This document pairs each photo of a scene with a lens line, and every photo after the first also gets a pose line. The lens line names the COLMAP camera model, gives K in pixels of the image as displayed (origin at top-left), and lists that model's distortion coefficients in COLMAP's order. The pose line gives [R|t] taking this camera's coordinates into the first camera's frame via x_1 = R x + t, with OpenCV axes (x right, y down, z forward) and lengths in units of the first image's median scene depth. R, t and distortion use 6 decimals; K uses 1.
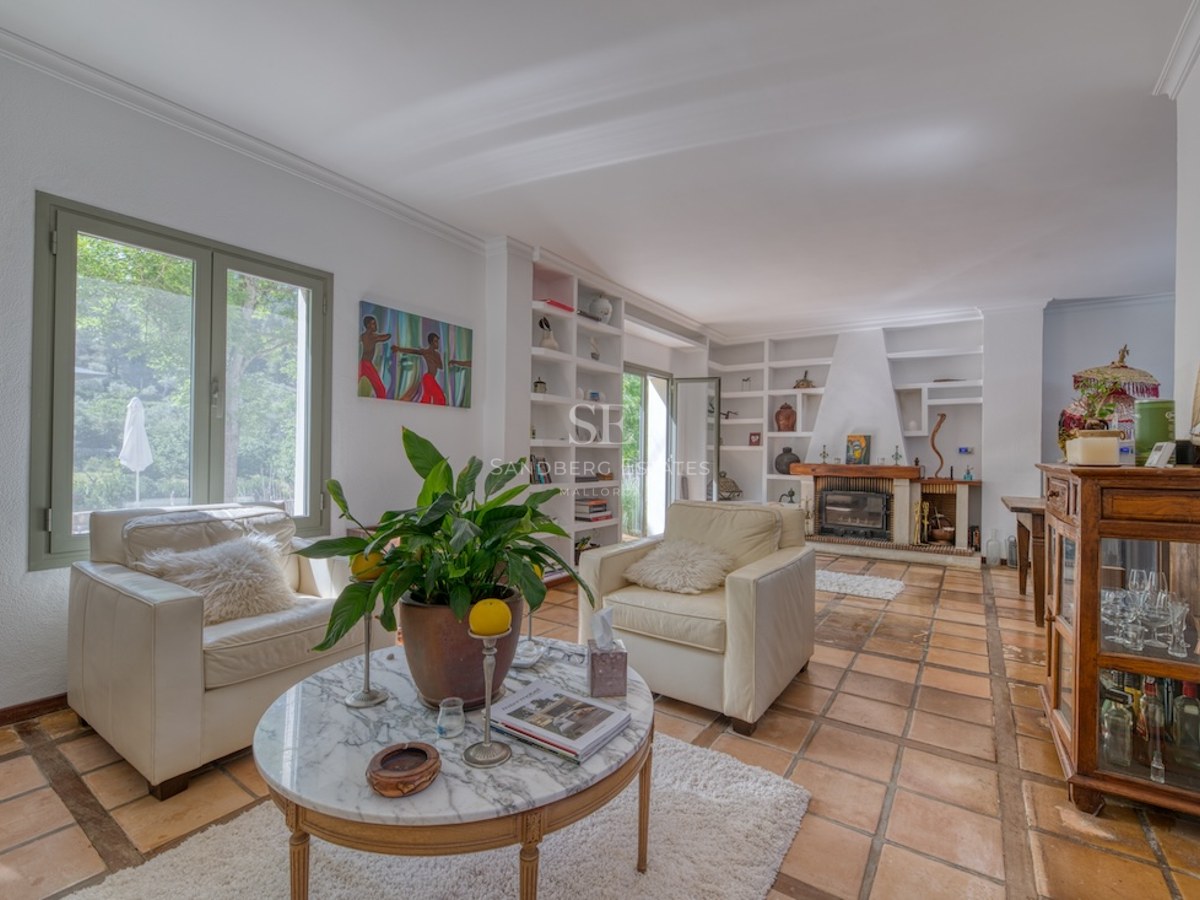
lens RADIAL K [[551.9, 0, 603.5], [0, 551.9, 451.0], [0, 0, 1]] dist [0.001210, -0.000679]
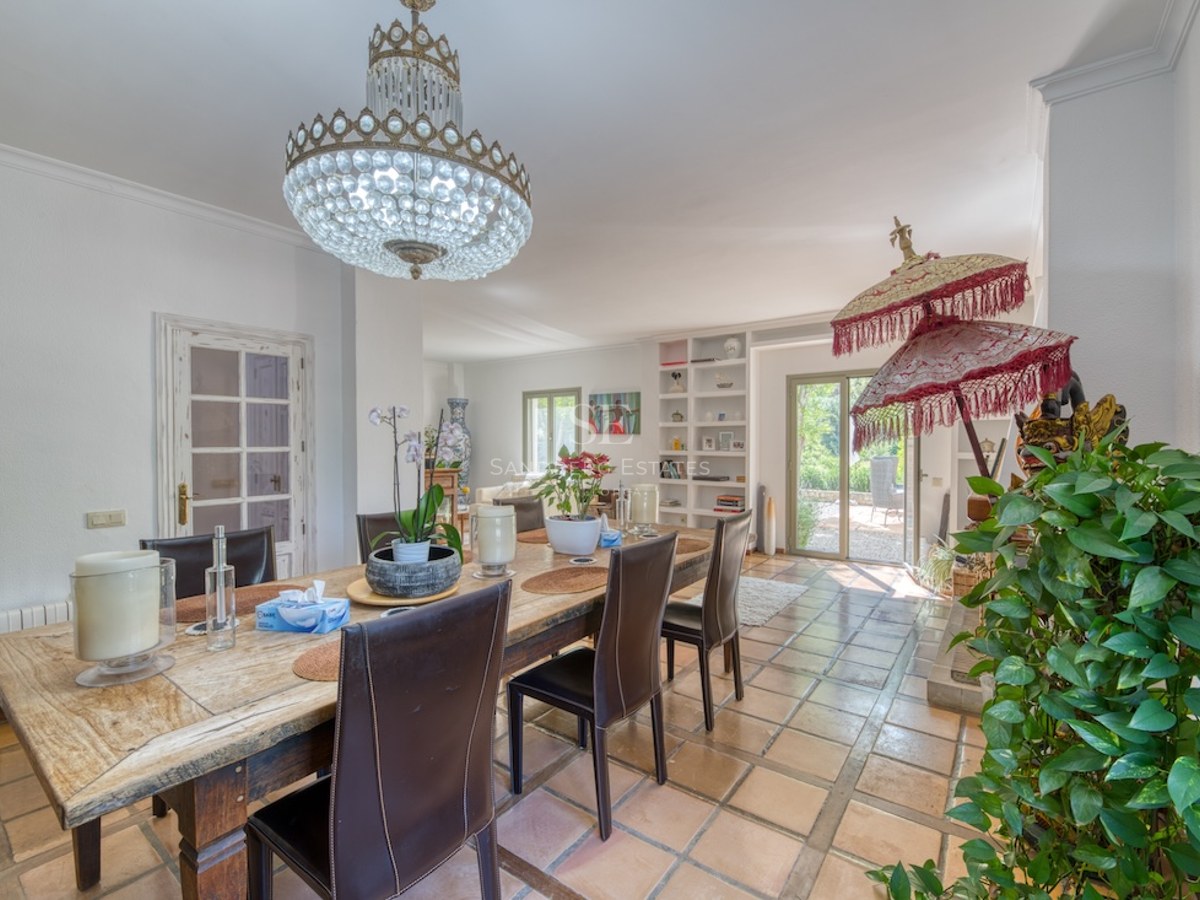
lens RADIAL K [[551.9, 0, 603.5], [0, 551.9, 451.0], [0, 0, 1]] dist [0.001210, -0.000679]
pose [[-0.031832, -0.002634, -0.999490, 1.672417], [-0.001704, 0.999995, -0.002581, -0.014380], [0.999492, 0.001620, -0.031836, 0.959514]]
